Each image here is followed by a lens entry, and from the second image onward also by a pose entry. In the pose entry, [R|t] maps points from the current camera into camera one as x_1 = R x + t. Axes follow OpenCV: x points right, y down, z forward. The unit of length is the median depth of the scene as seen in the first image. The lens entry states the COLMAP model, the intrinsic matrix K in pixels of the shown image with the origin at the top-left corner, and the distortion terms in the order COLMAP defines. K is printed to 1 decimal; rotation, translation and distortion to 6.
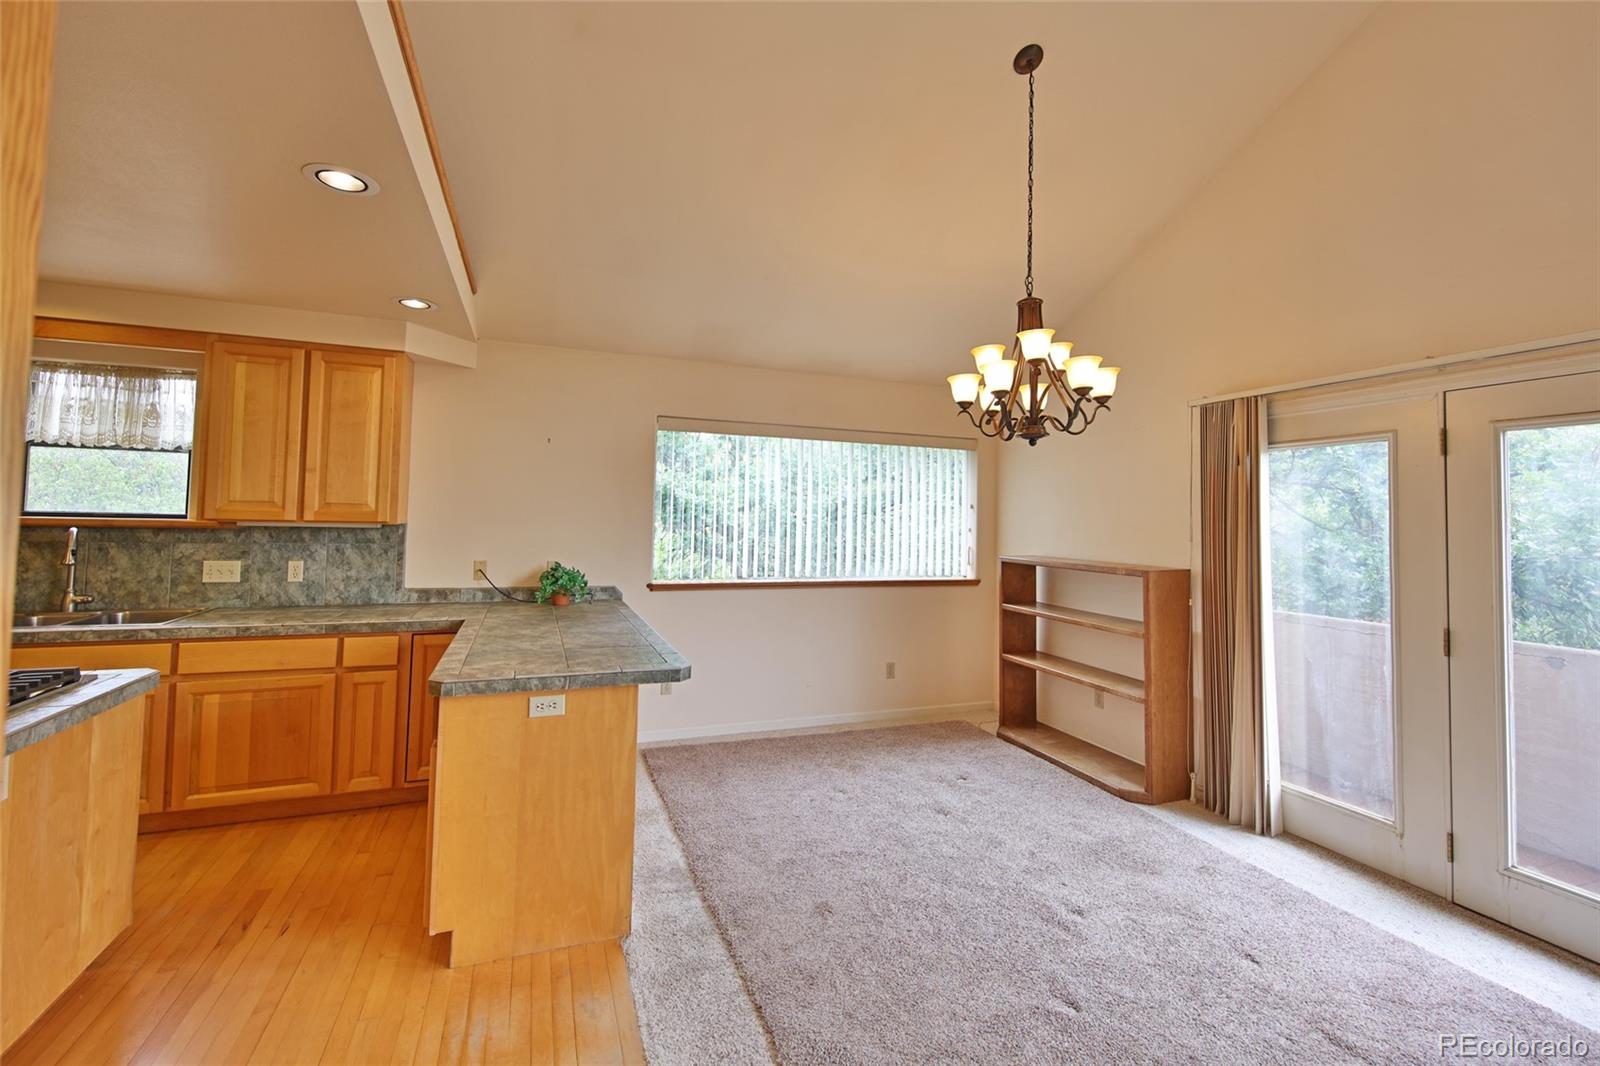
lens RADIAL K [[672.8, 0, 780.2], [0, 672.8, 492.7], [0, 0, 1]] dist [0.005556, -0.002320]
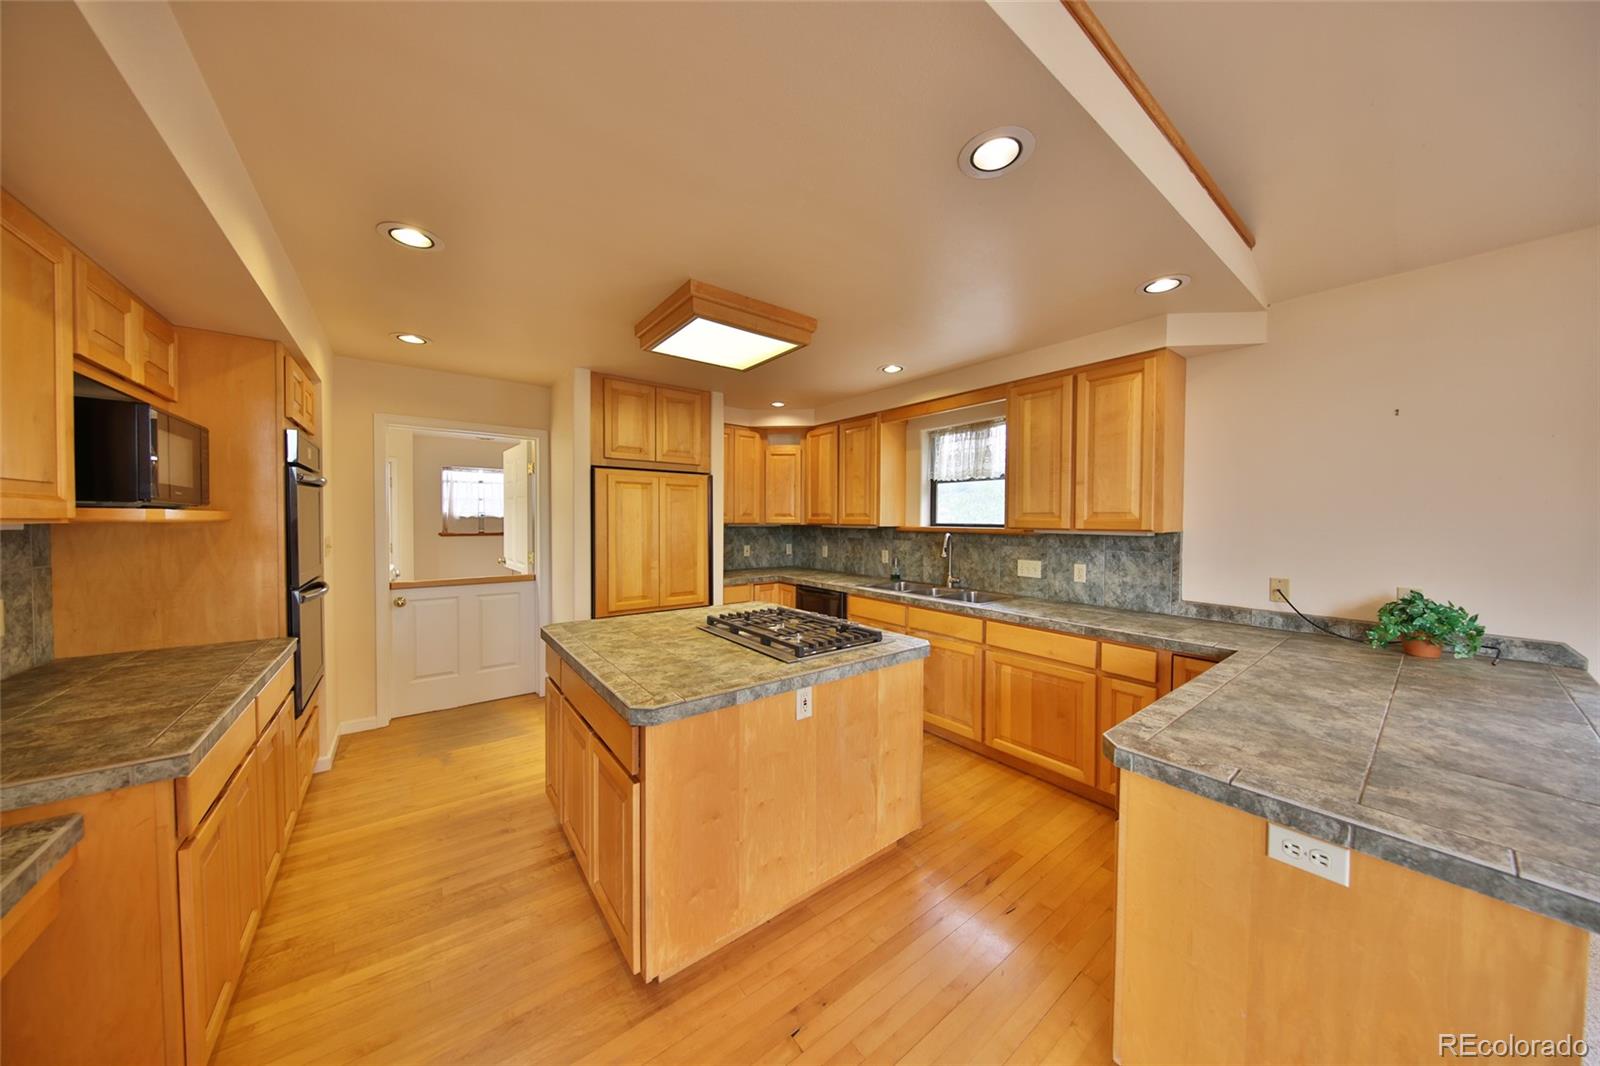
lens RADIAL K [[505.6, 0, 803.8], [0, 505.6, 527.5], [0, 0, 1]] dist [-0.000119, -0.002561]
pose [[0.304534, -0.002440, -0.952498, -0.046681], [0.036382, 0.999297, 0.009072, 0.015106], [0.951806, -0.037416, 0.304409, 0.314553]]
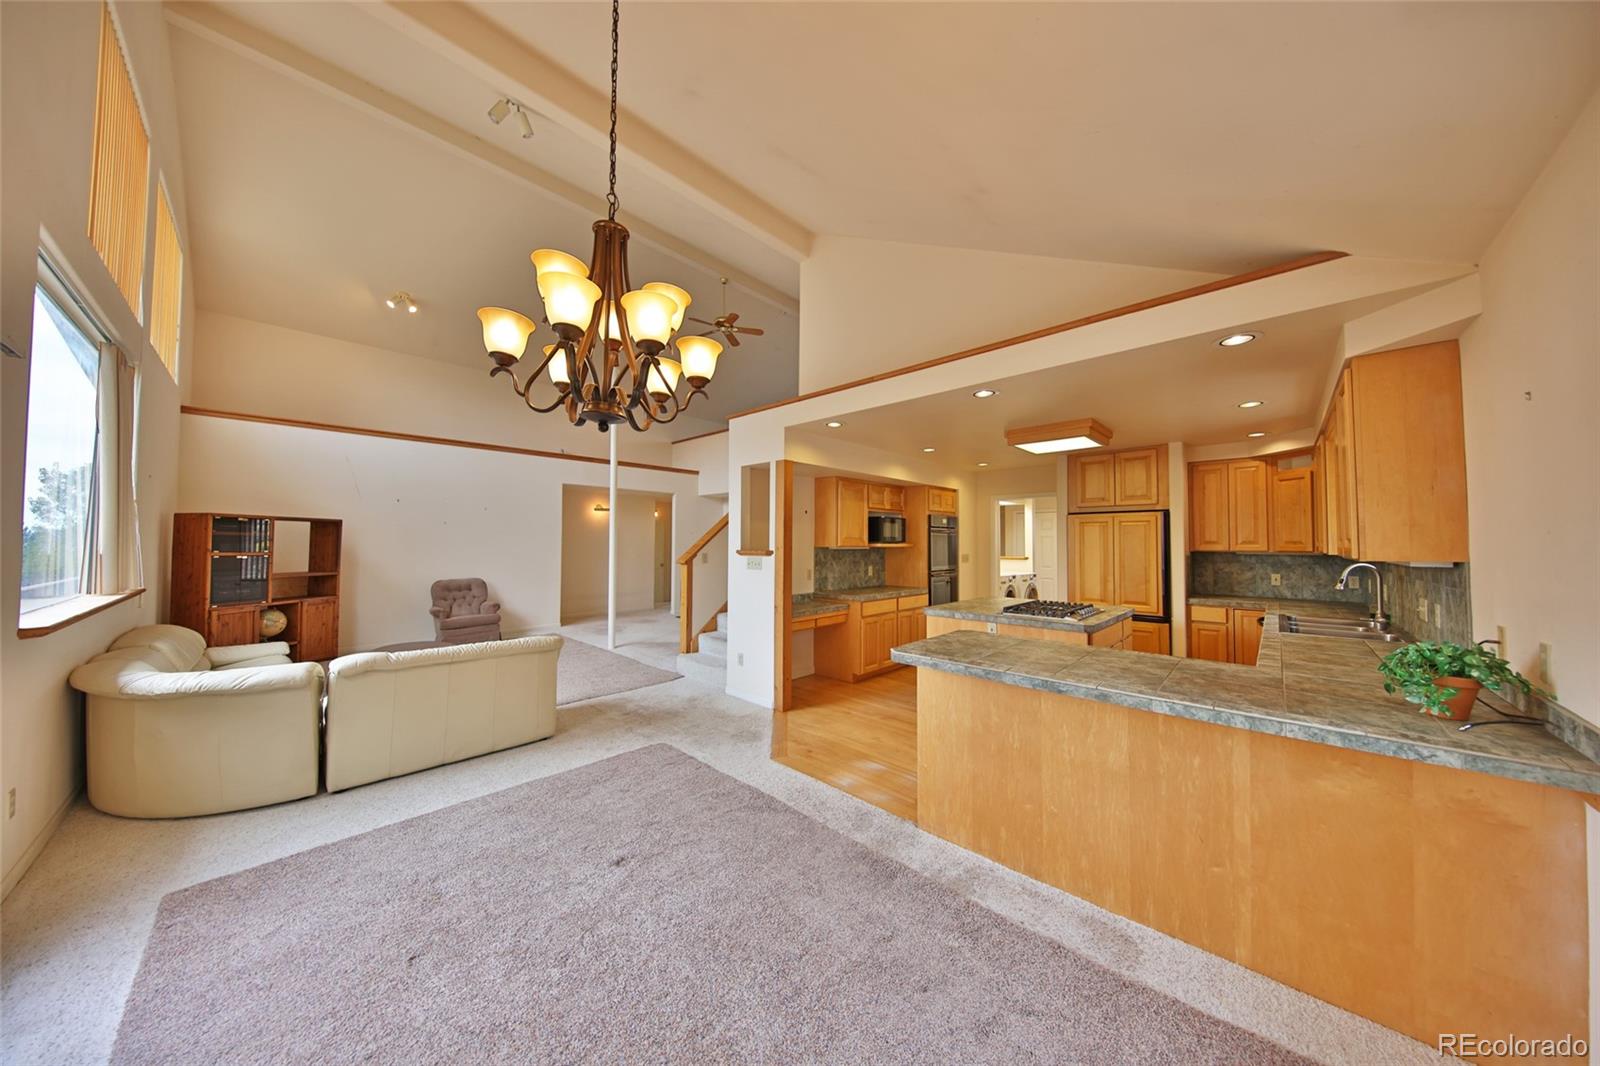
lens RADIAL K [[505.6, 0, 802.5], [0, 505.6, 529.3], [0, 0, 1]] dist [-0.000119, -0.002561]
pose [[-0.896880, -0.036350, -0.440777, 0.347745], [-0.004799, 0.997358, -0.072486, 0.058333], [0.442247, -0.062896, -0.894685, 1.304669]]
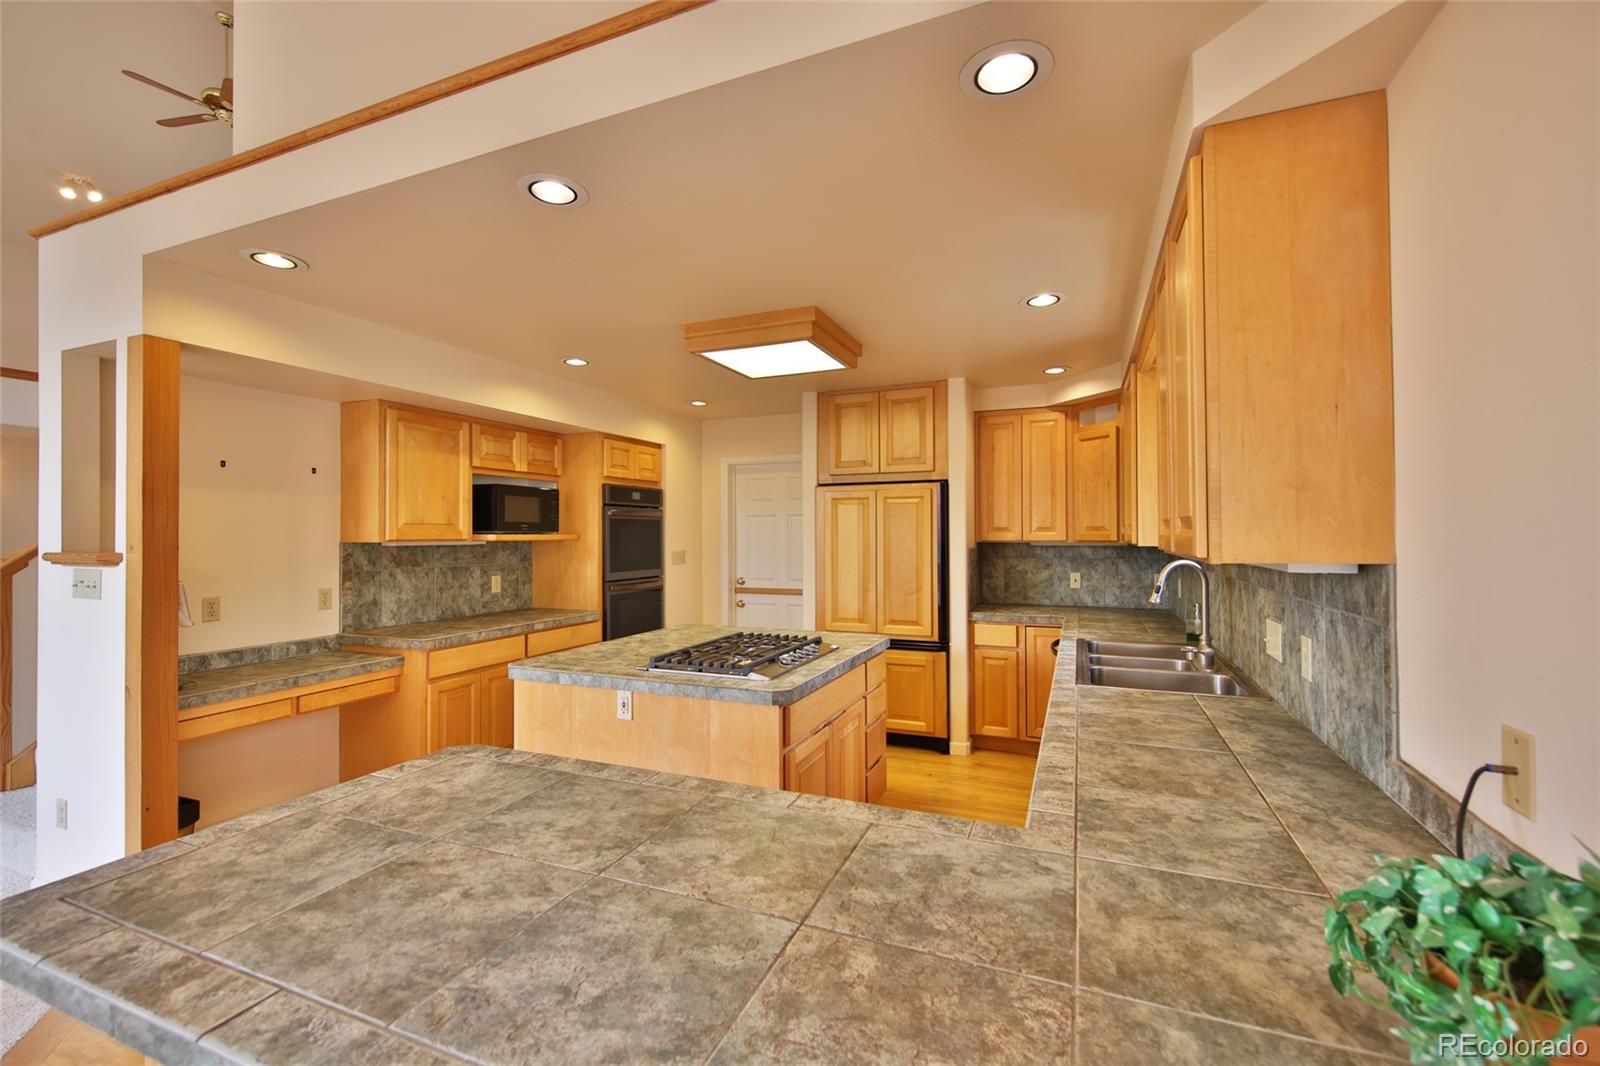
lens RADIAL K [[671.9, 0, 808.0], [0, 671.9, 530.3], [0, 0, 1]] dist [0.004589, -0.002172]
pose [[-0.676057, -0.022476, -0.736506, -0.120125], [0.019212, 0.998657, -0.048112, 0.043814], [0.736599, -0.046676, -0.674718, 1.134160]]
